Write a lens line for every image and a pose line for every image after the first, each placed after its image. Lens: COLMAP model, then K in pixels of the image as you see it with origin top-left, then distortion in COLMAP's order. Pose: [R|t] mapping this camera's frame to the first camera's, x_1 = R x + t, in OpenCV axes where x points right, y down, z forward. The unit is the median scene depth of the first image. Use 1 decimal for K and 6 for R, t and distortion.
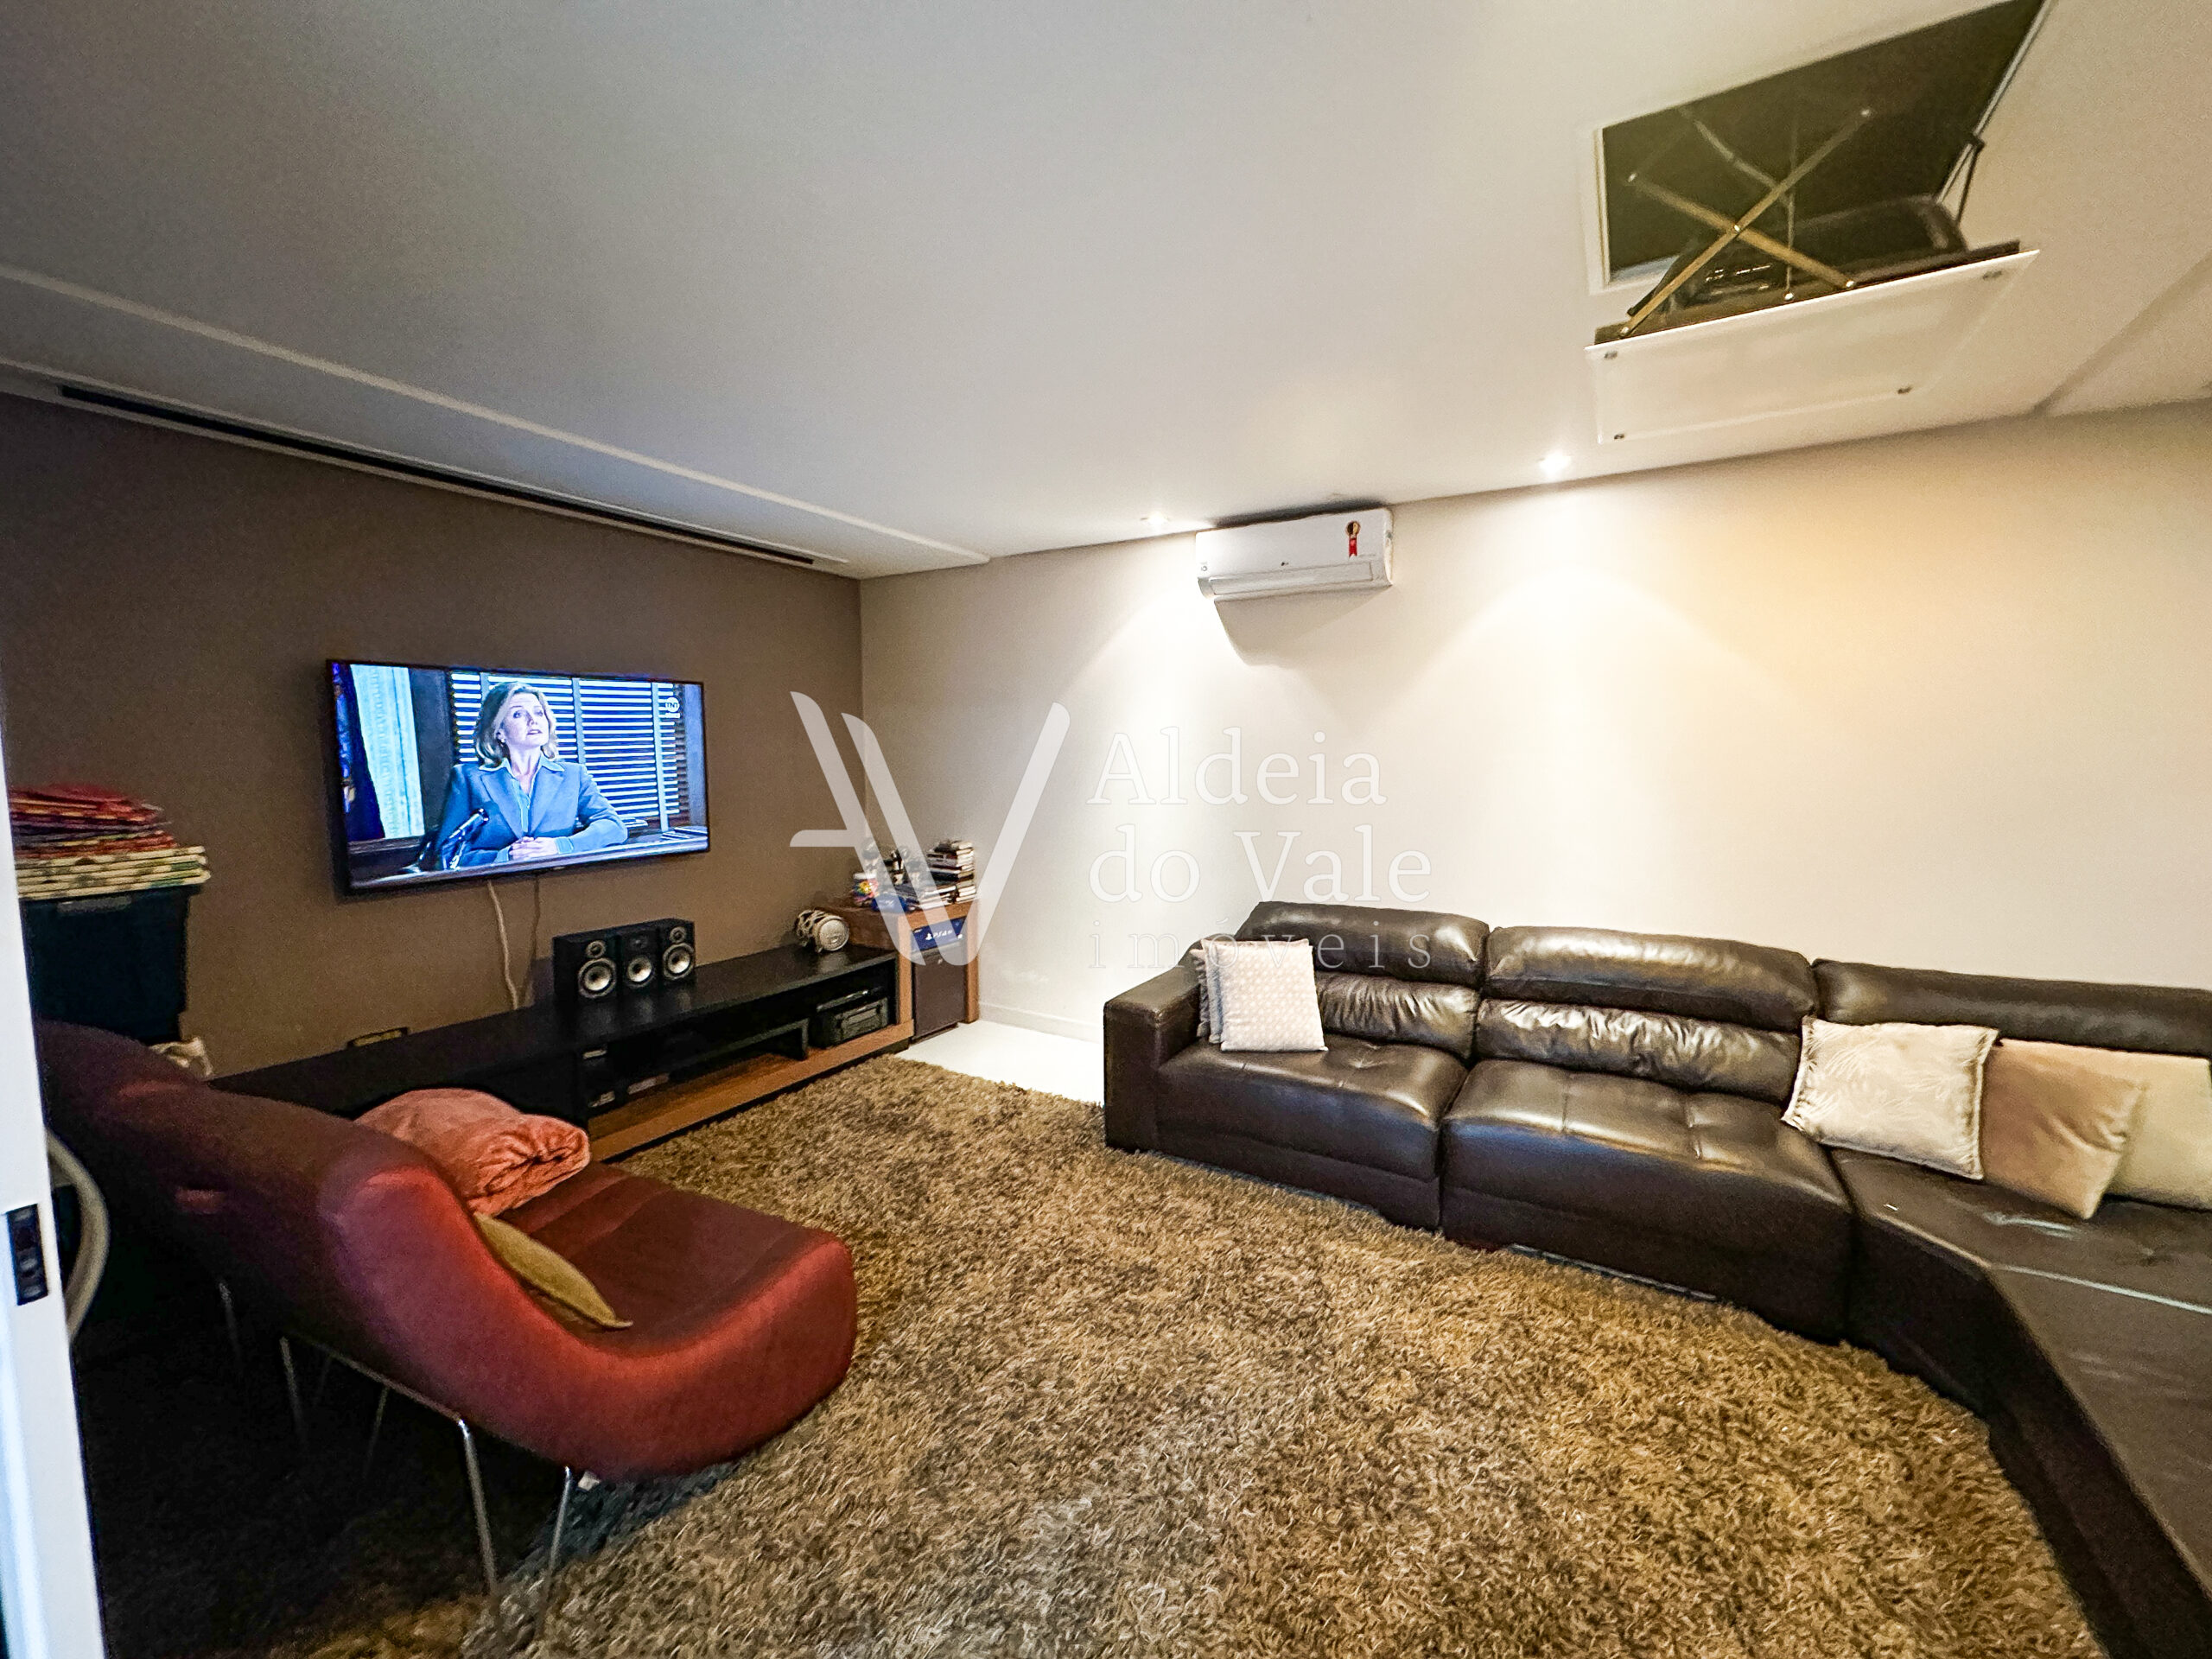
lens RADIAL K [[881.4, 0, 1107.1], [0, 881.4, 832.9], [0, 0, 1]] dist [-0.003484, 0.001259]
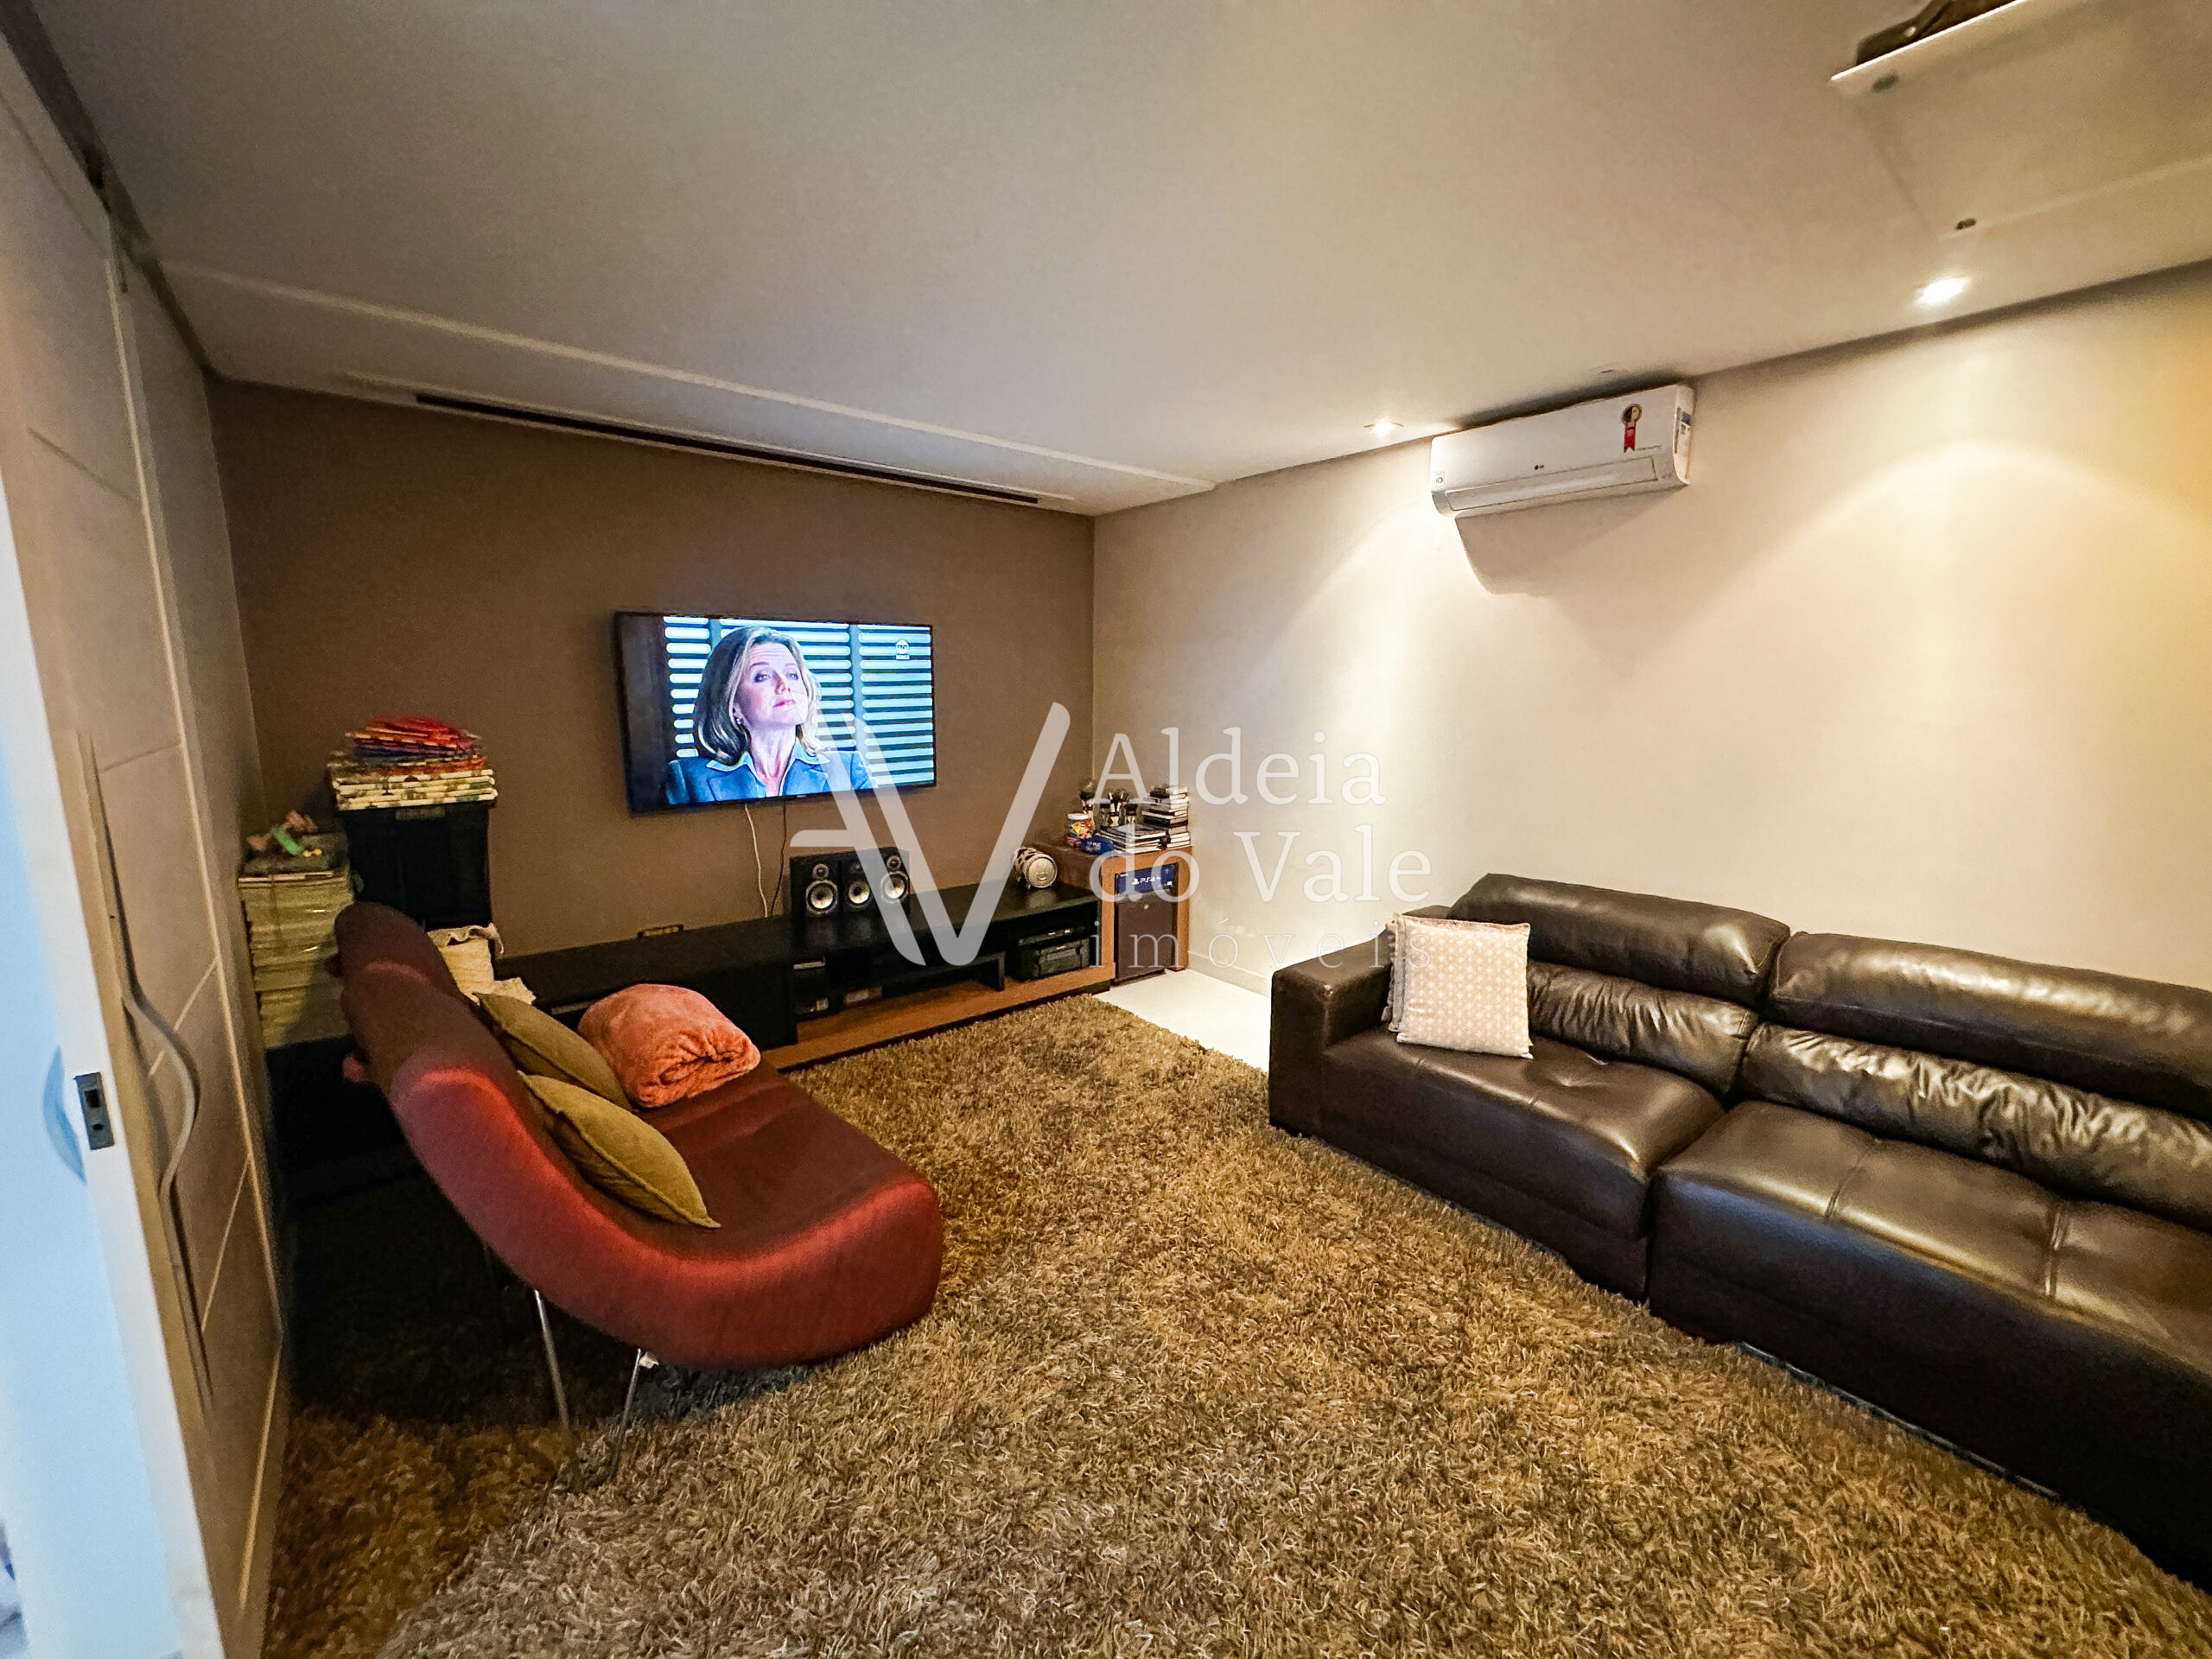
lens RADIAL K [[881.4, 0, 1108.5], [0, 881.4, 830.9], [0, 0, 1]] dist [-0.003484, 0.001259]
pose [[0.941778, 0.060760, -0.330699, 0.158890], [-0.038089, 0.996485, 0.074615, -0.019441], [0.334070, -0.057675, 0.940782, 0.104805]]
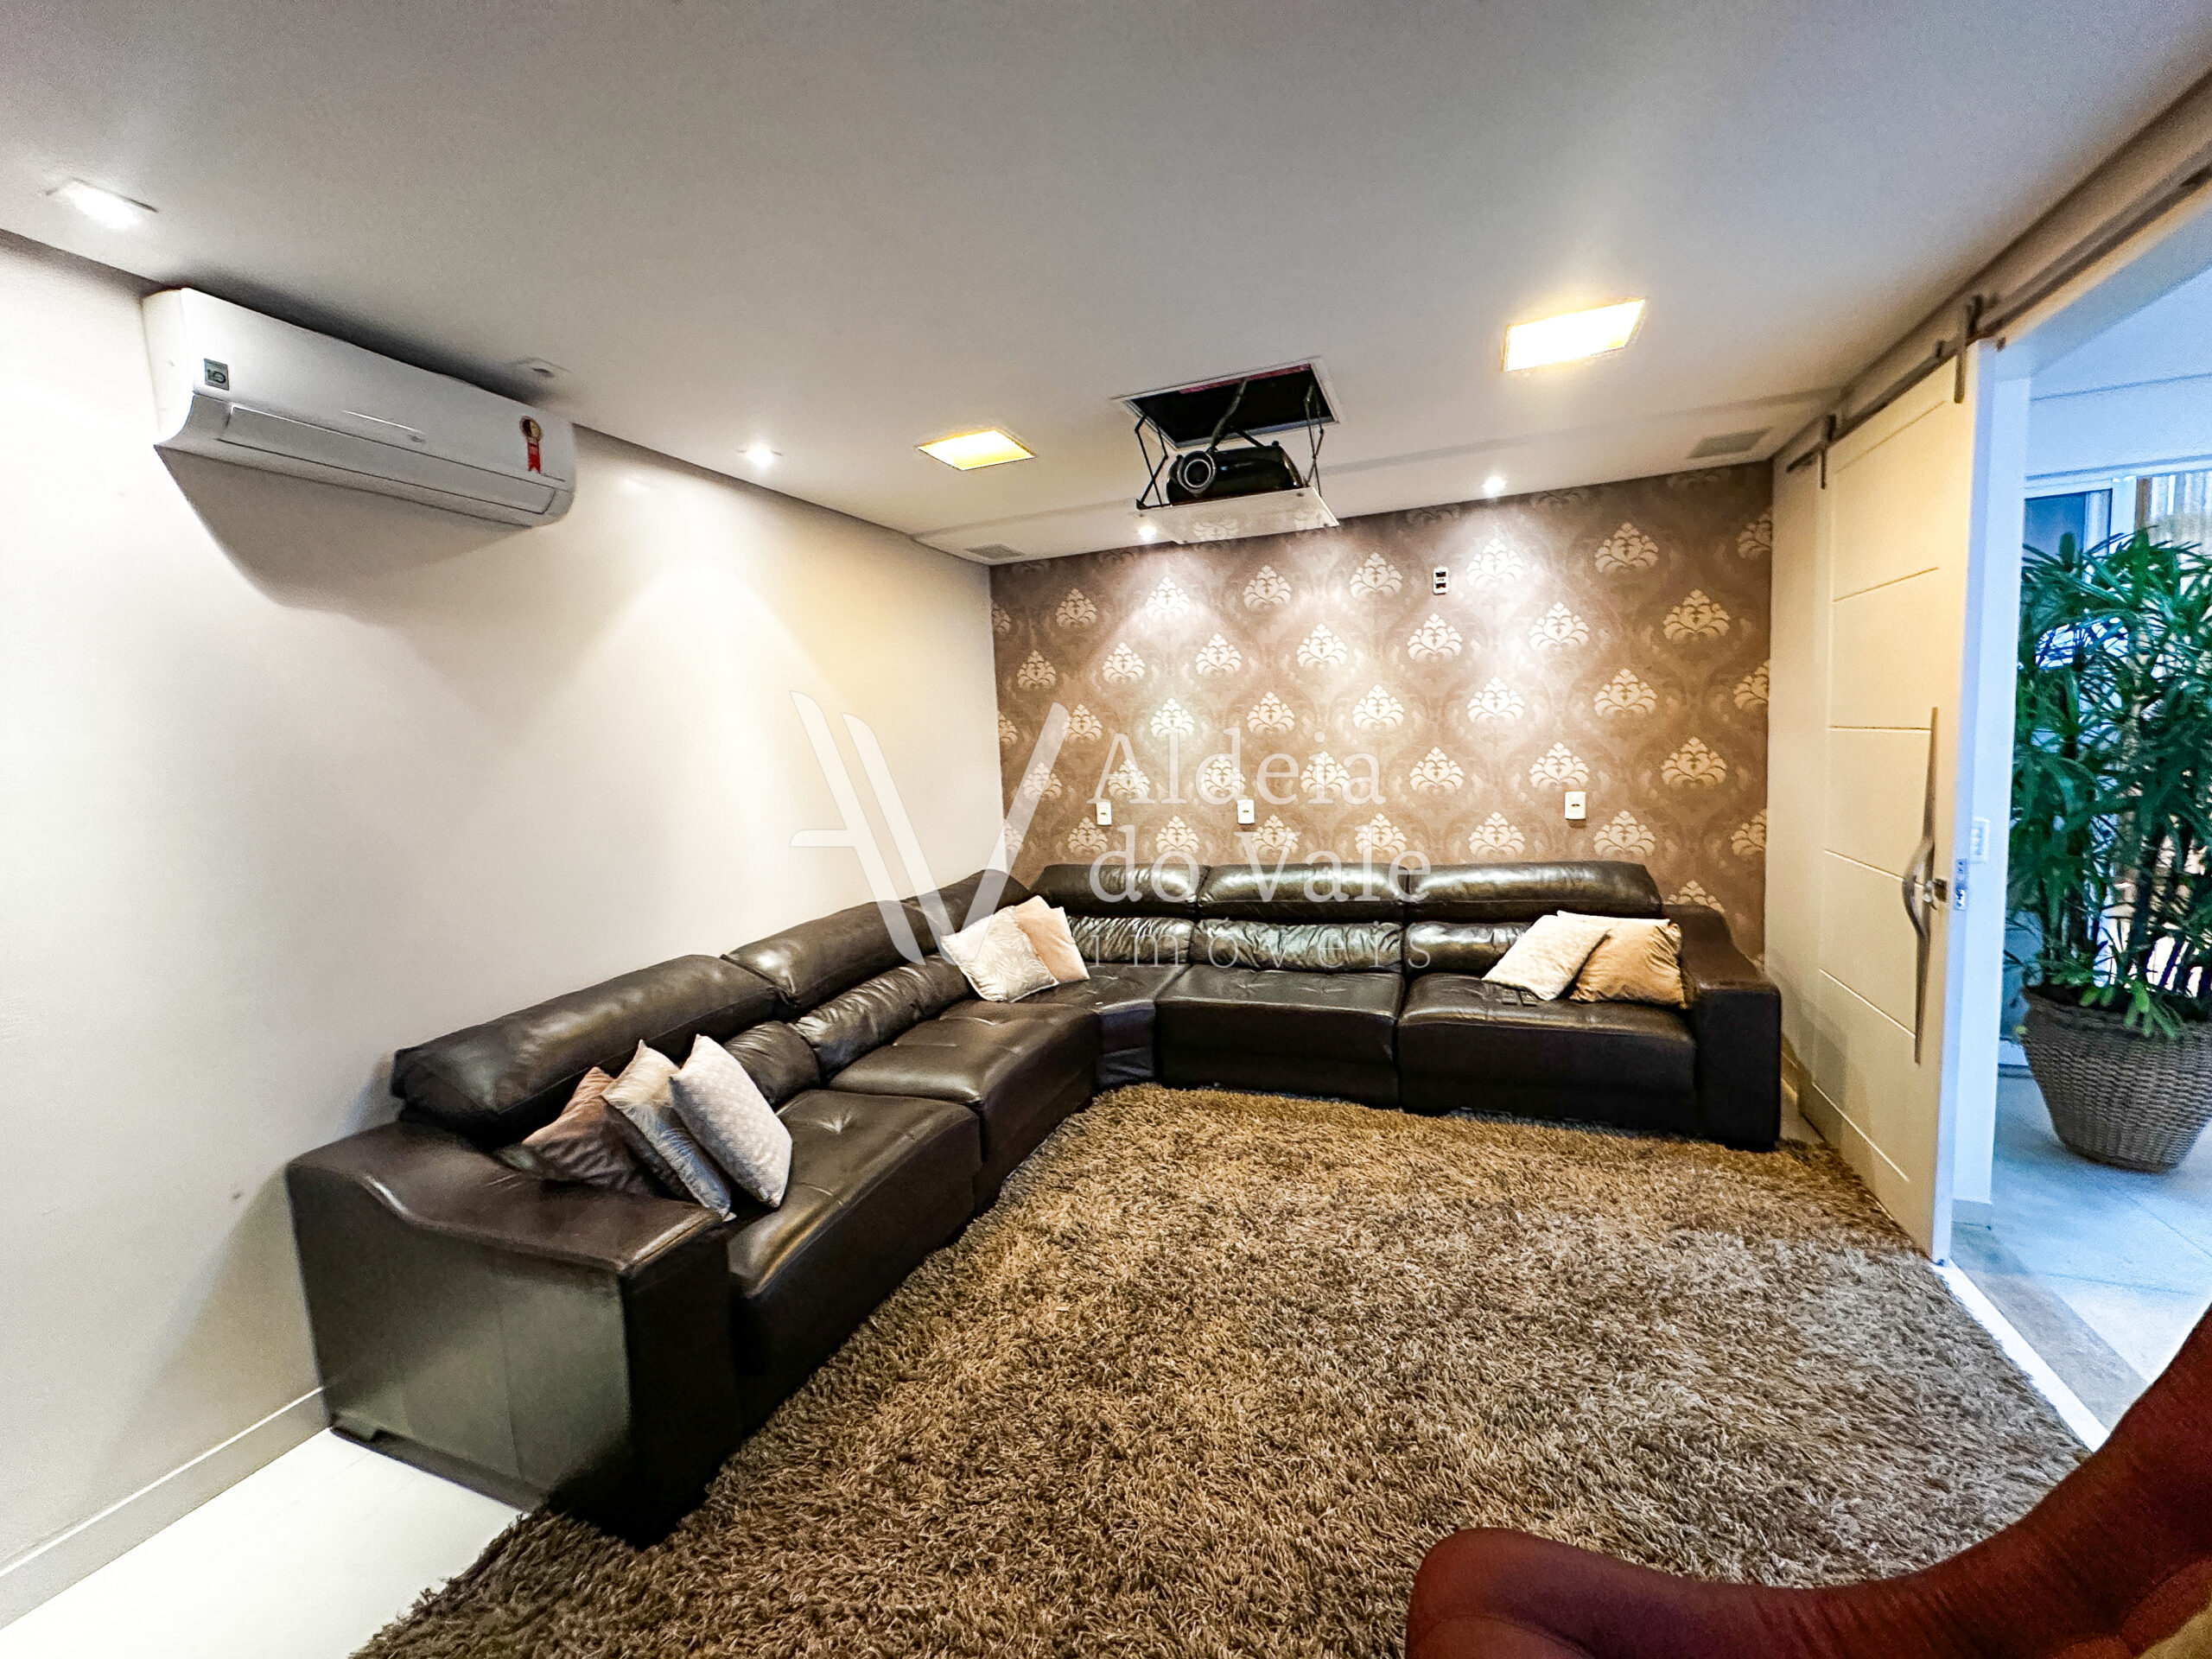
lens RADIAL K [[881.4, 0, 1103.5], [0, 881.4, 824.6], [0, 0, 1]] dist [-0.003484, 0.001259]
pose [[-0.147720, -0.083622, 0.985488, -0.611707], [0.148701, 0.983215, 0.105719, -0.074926], [-0.977787, 0.162160, -0.132805, 0.933983]]
